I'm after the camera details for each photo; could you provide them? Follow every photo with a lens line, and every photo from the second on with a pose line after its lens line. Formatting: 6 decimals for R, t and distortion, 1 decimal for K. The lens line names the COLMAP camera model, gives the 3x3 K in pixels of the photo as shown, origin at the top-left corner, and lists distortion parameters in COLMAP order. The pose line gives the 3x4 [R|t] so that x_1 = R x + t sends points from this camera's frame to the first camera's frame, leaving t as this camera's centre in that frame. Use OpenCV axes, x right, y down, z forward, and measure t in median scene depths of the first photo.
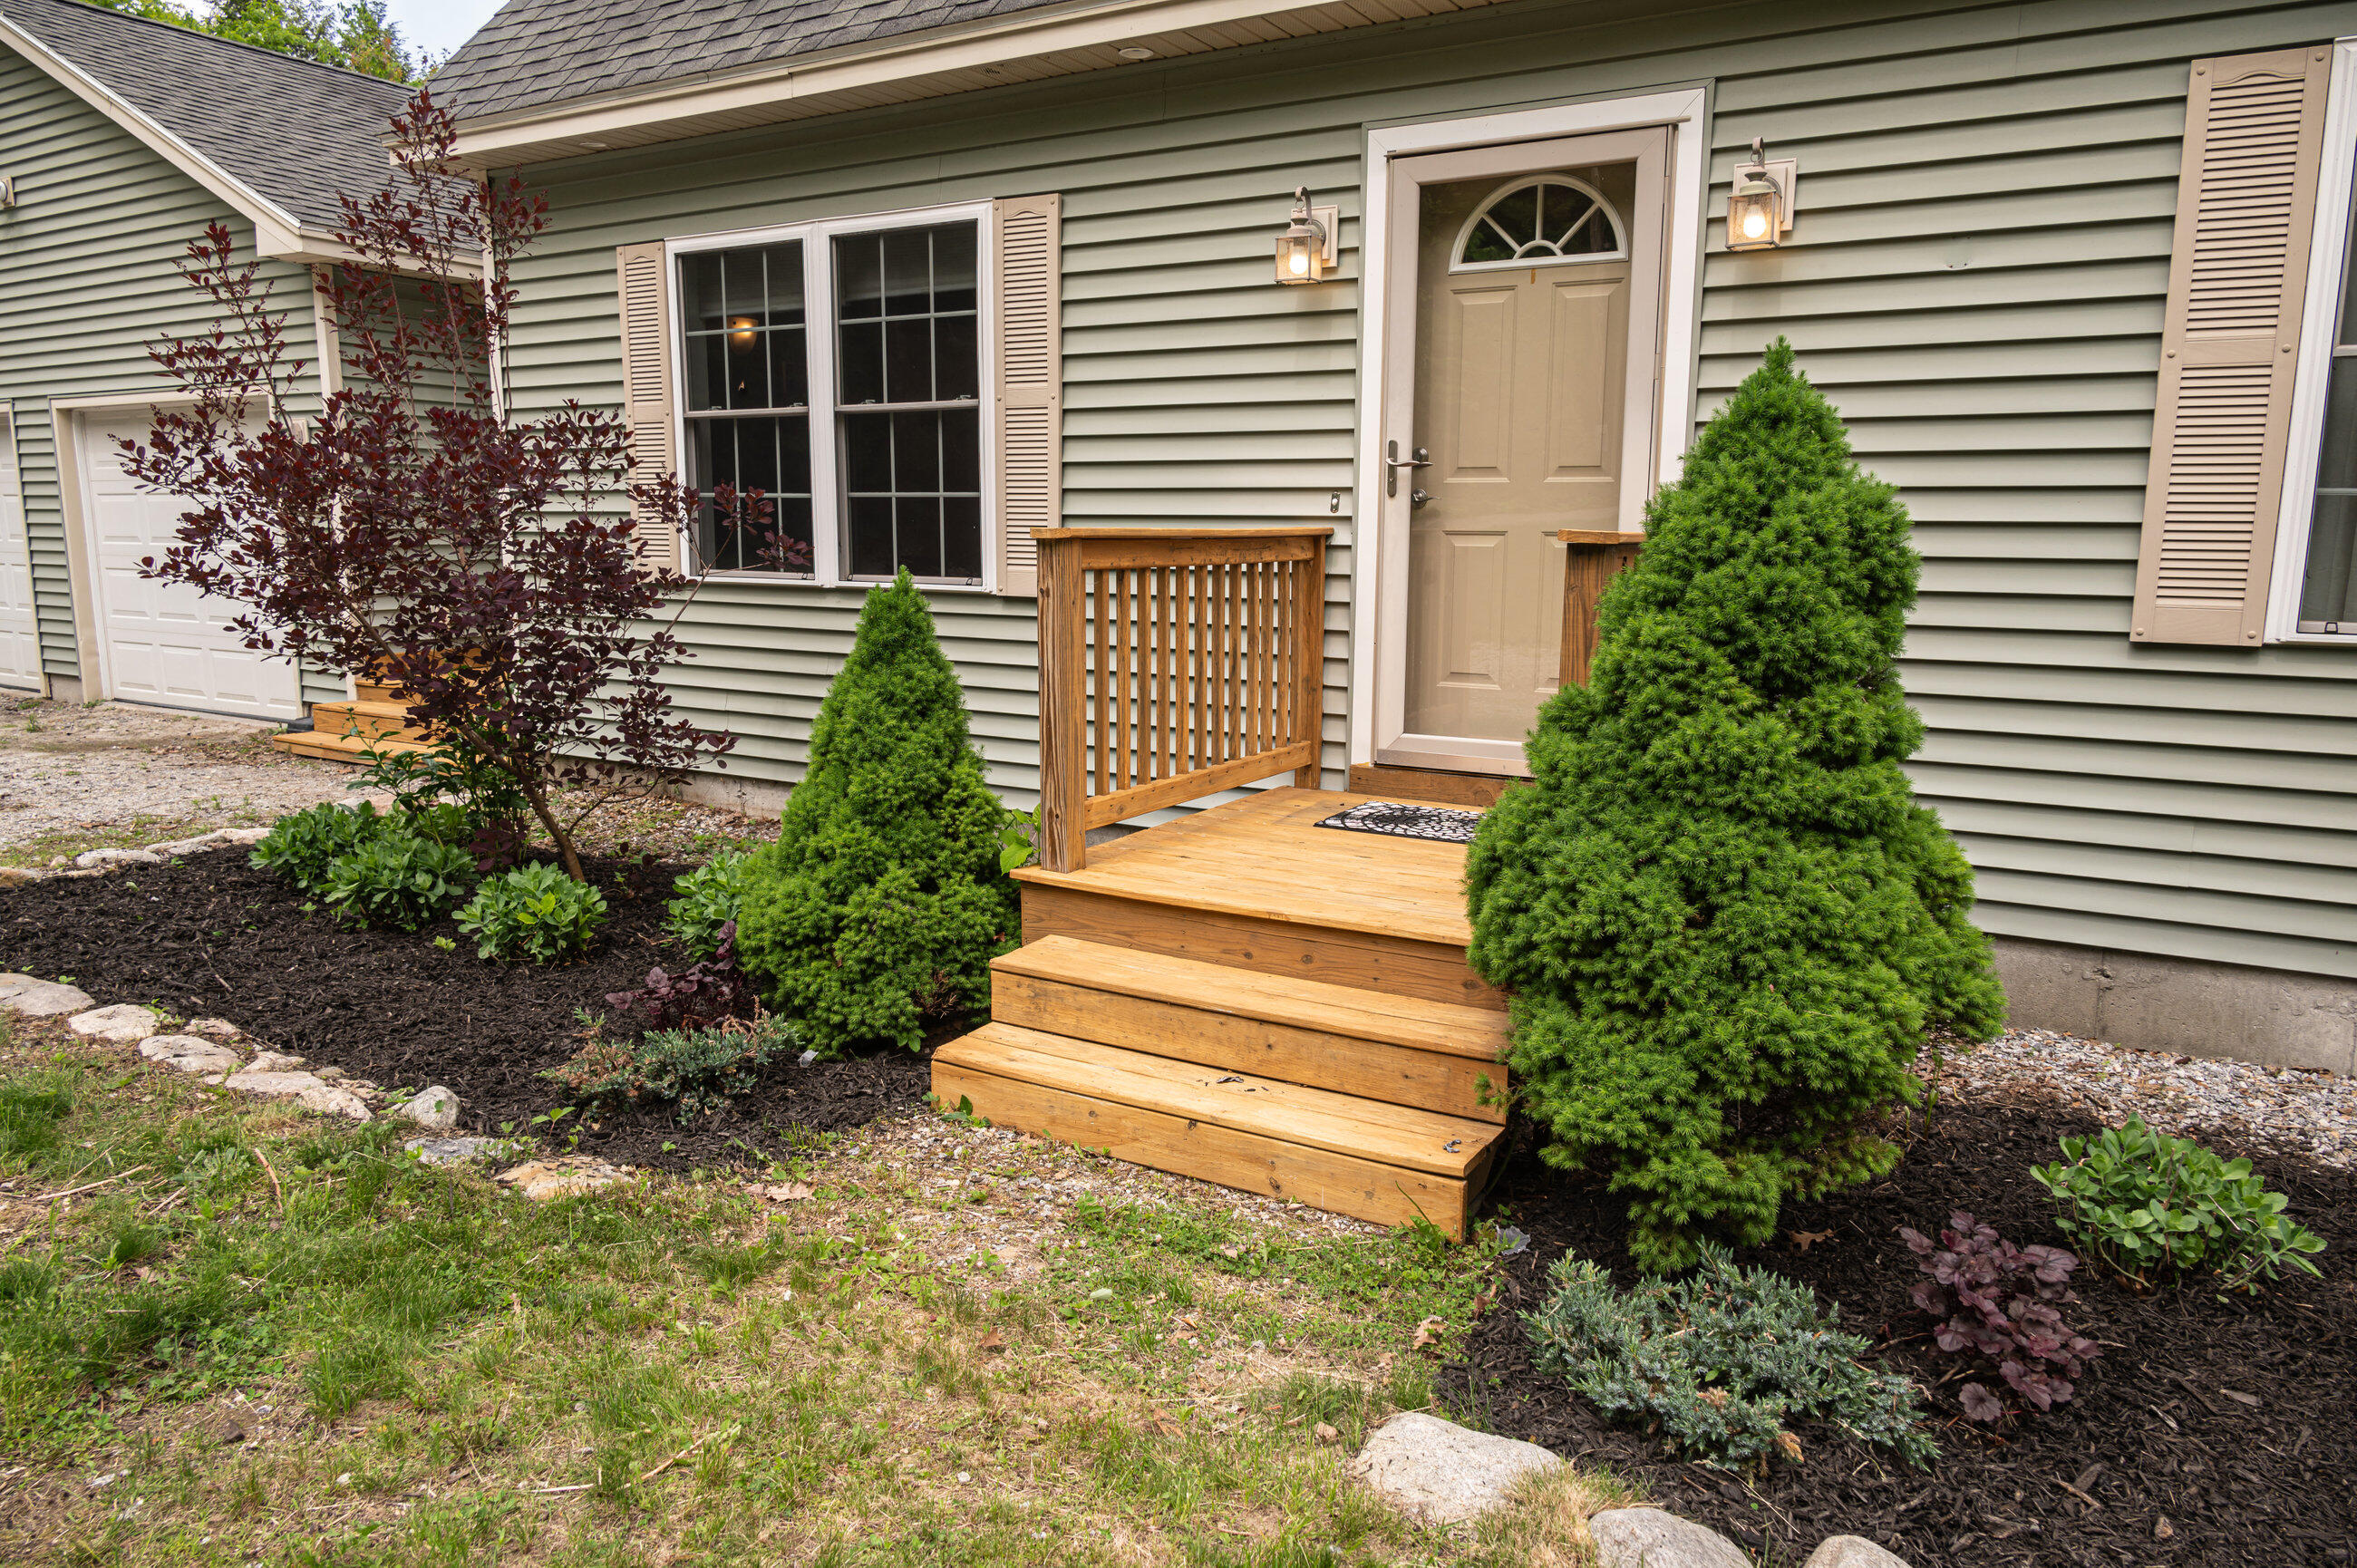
lens RADIAL K [[1561.0, 0, 1178.5], [0, 1561.0, 784.0], [0, 0, 1]] dist [-0.002601, 0.002200]
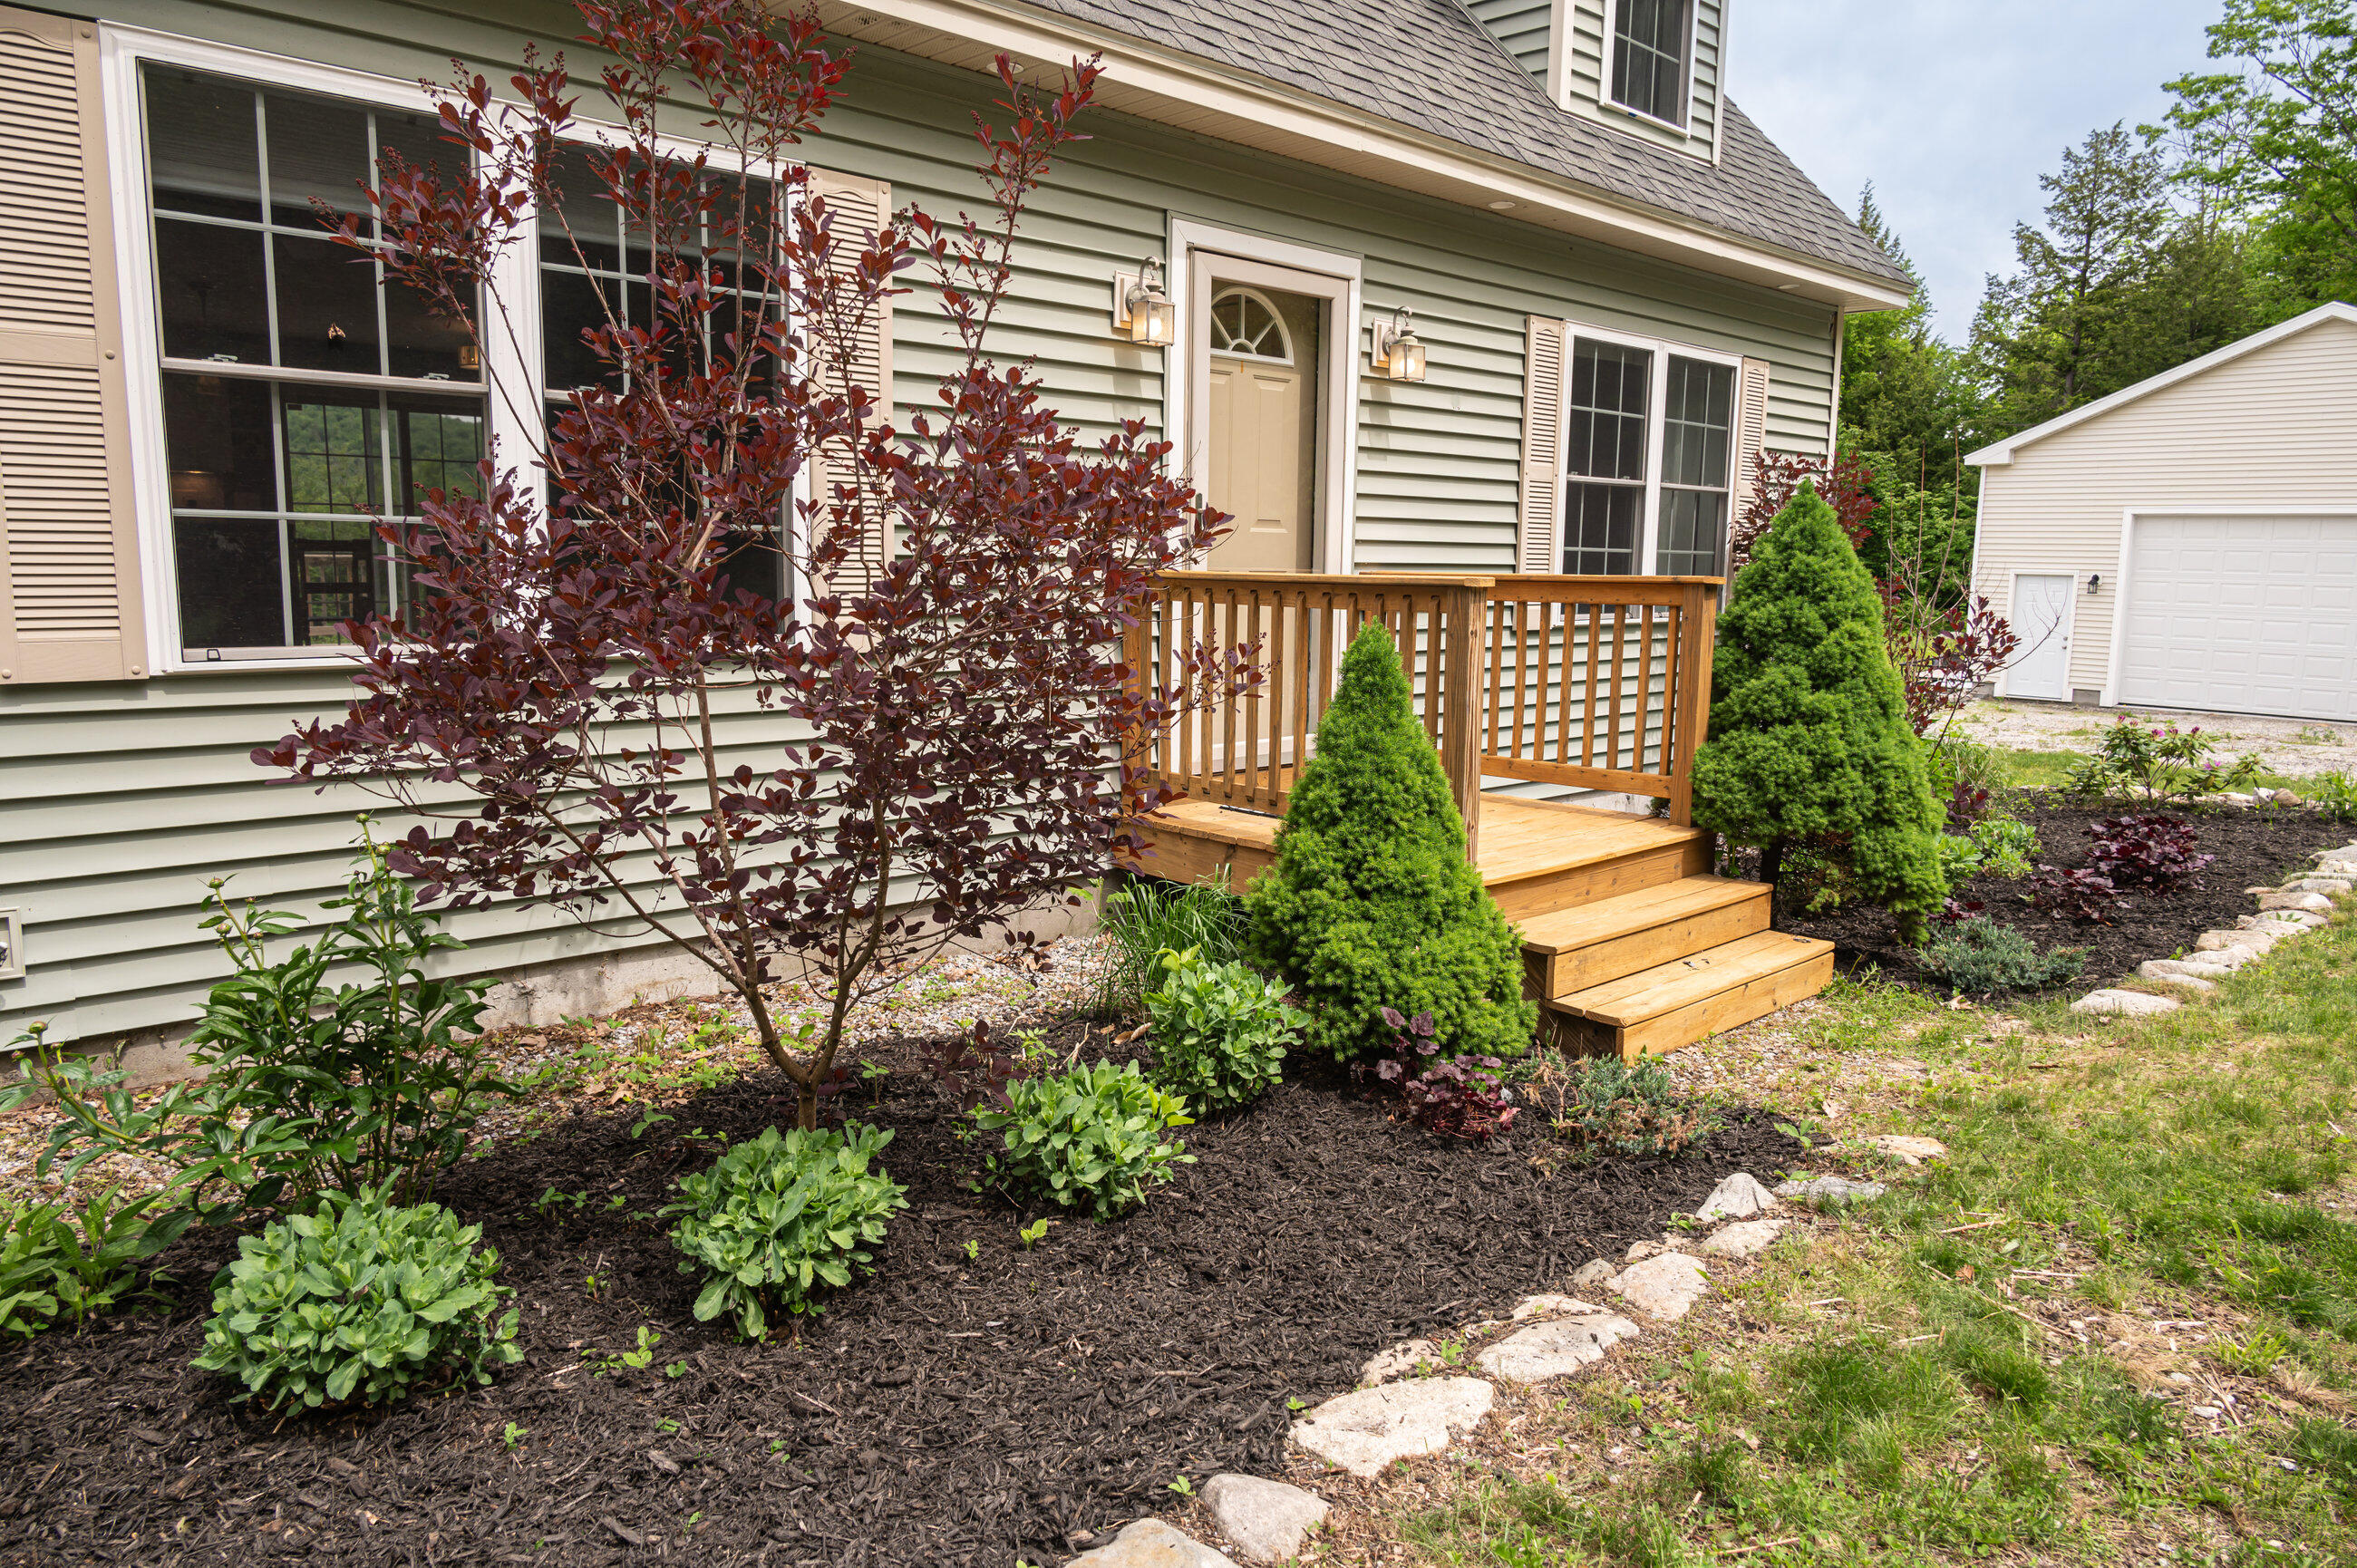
lens RADIAL K [[1561.0, 0, 1178.5], [0, 1561.0, 784.0], [0, 0, 1]] dist [-0.002601, 0.002200]
pose [[0.275661, -0.144622, 0.950313, -1.212773], [0.145432, 0.983512, 0.107488, -0.165081], [-0.950190, 0.108576, 0.292149, 0.854445]]
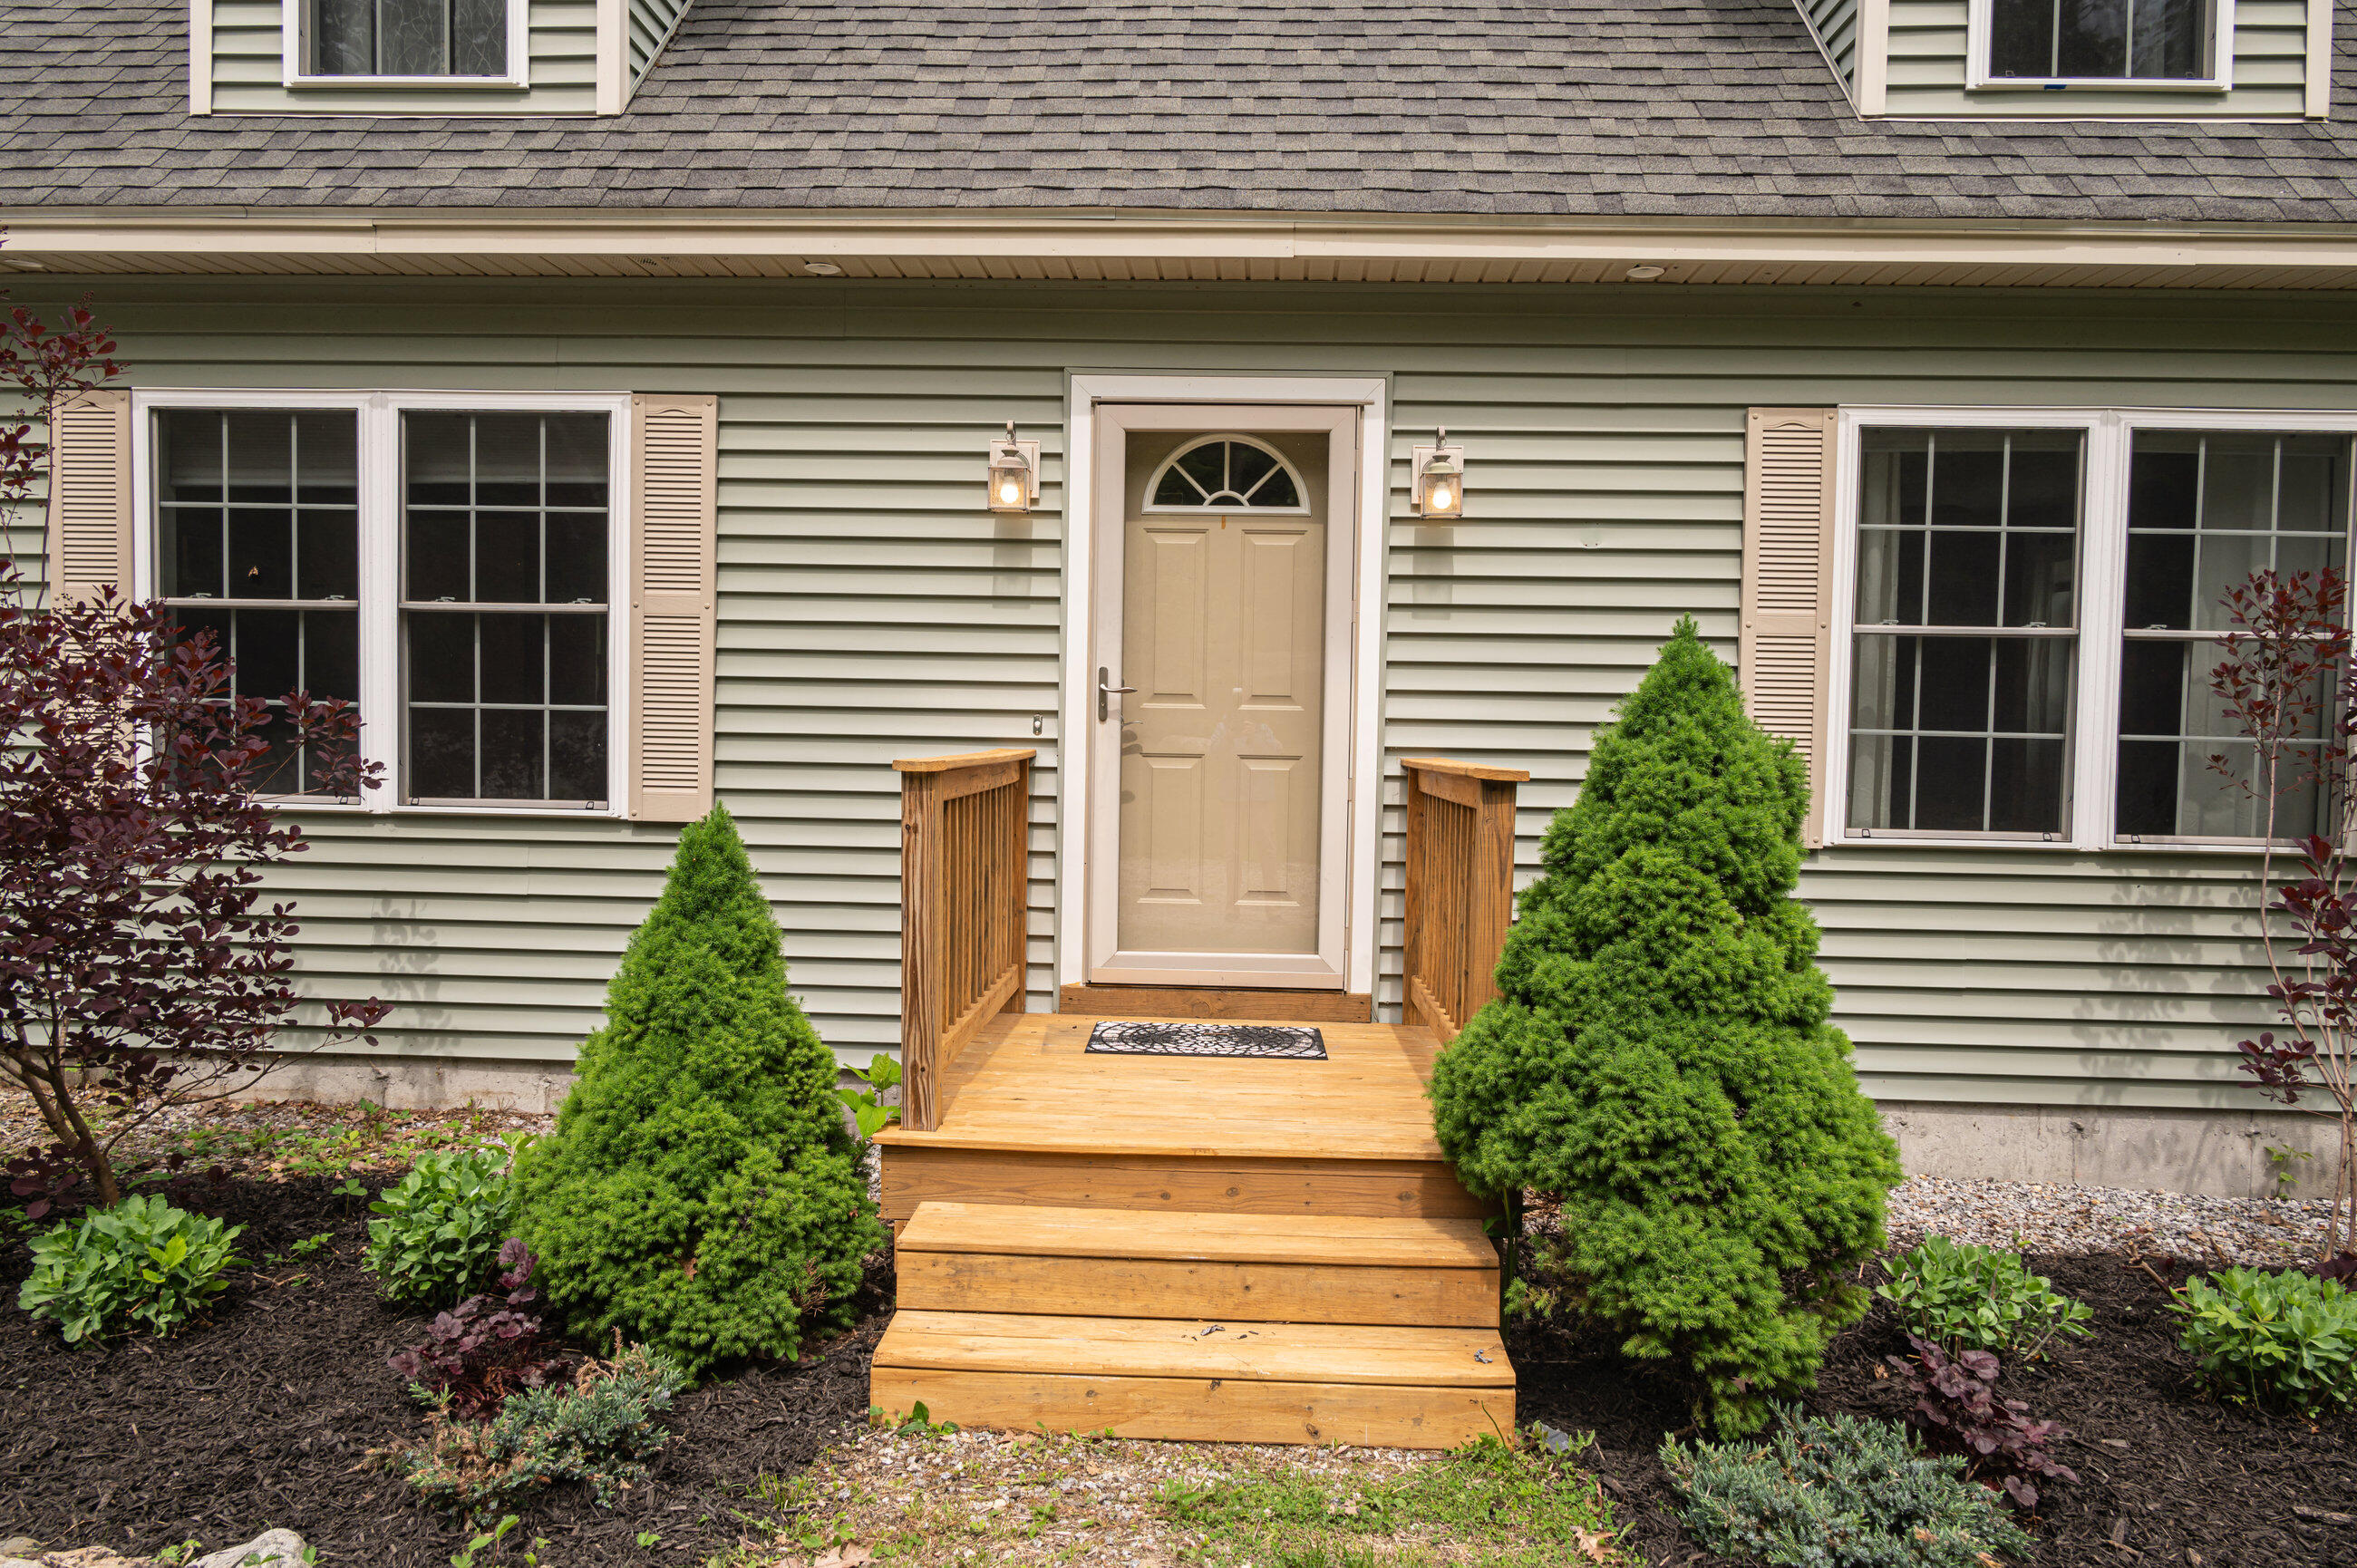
lens RADIAL K [[1561.0, 0, 1178.5], [0, 1561.0, 784.0], [0, 0, 1]] dist [-0.002601, 0.002200]
pose [[0.881534, -0.009924, 0.472016, -0.373622], [0.066836, 0.992333, -0.103959, -0.040309], [-0.467366, 0.123191, 0.875439, 0.102094]]
